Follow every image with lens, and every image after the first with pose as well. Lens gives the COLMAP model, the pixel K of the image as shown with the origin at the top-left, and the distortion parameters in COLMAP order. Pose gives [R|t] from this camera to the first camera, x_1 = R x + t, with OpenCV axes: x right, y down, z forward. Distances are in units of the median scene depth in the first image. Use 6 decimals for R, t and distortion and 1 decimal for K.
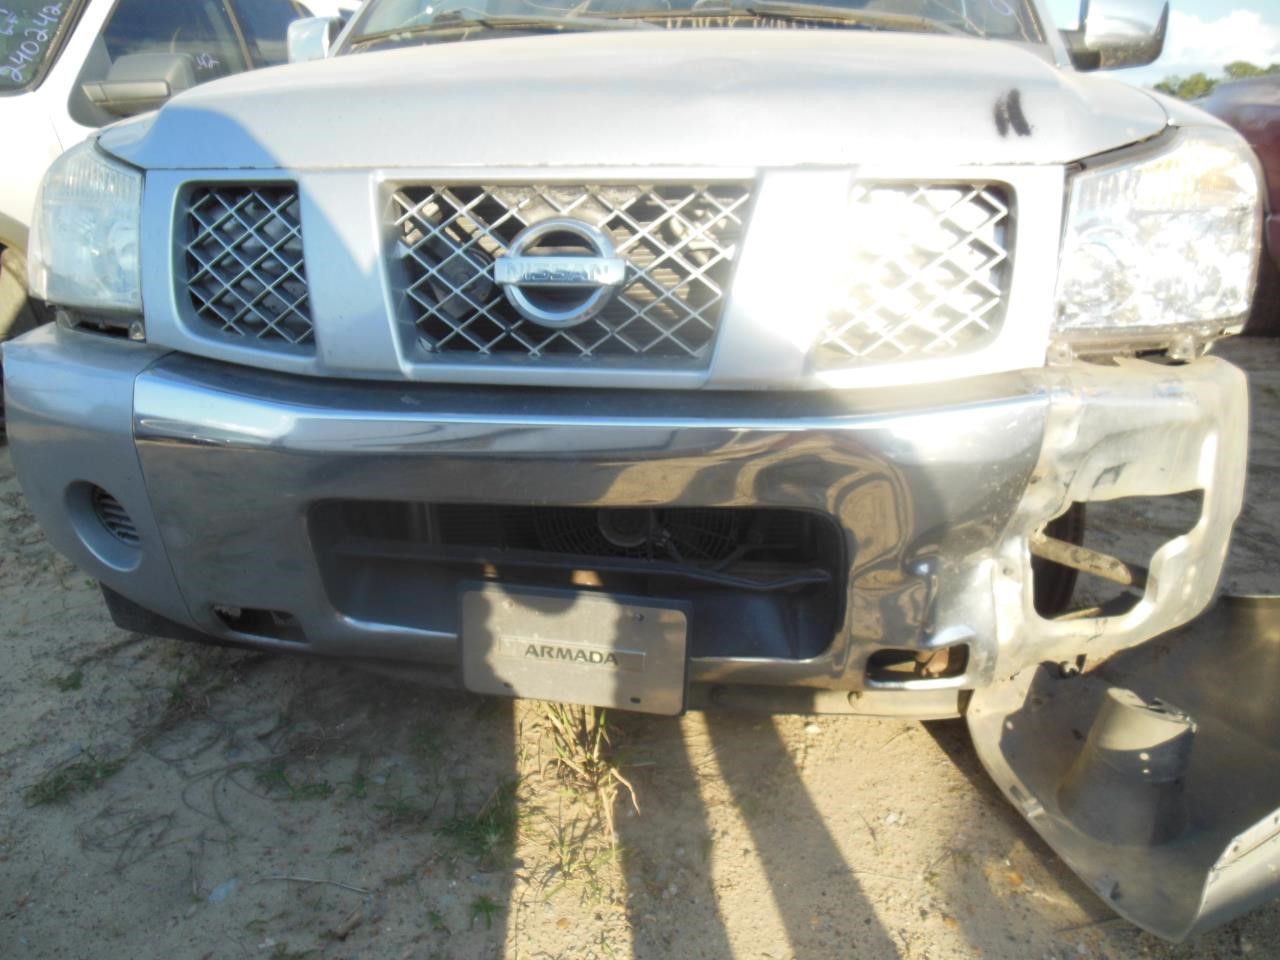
lens RADIAL K [[989.7, 0, 634.0], [0, 989.7, 482.2], [0, 0, 1]] dist [-0.008938, -0.001028]
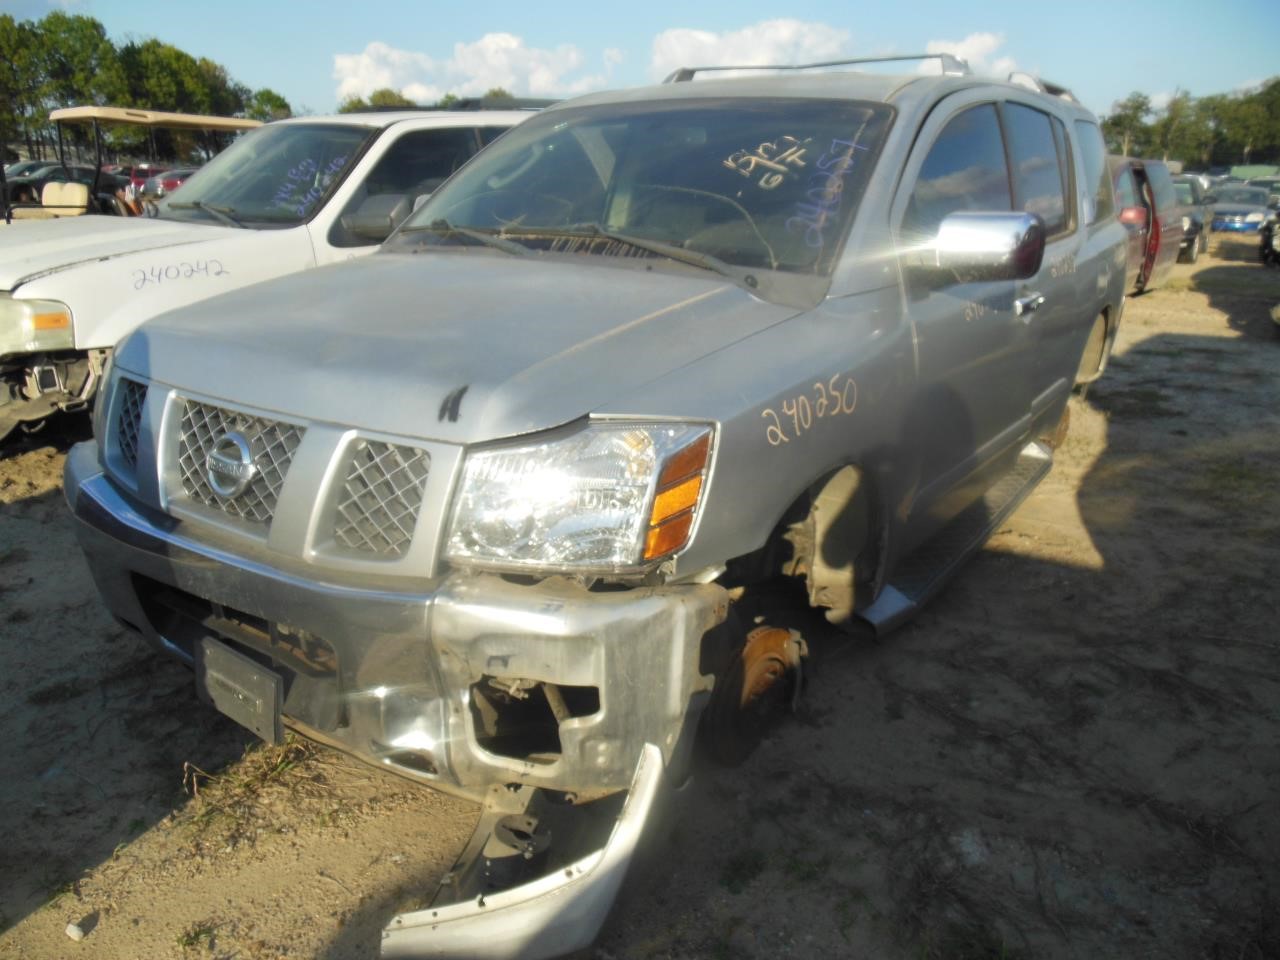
lens RADIAL K [[989.7, 0, 634.0], [0, 989.7, 482.2], [0, 0, 1]] dist [-0.008938, -0.001028]
pose [[0.894073, 0.155362, -0.420115, 1.012809], [-0.165134, 0.986182, 0.013268, -0.258487], [0.416371, 0.057513, 0.907374, -0.183842]]
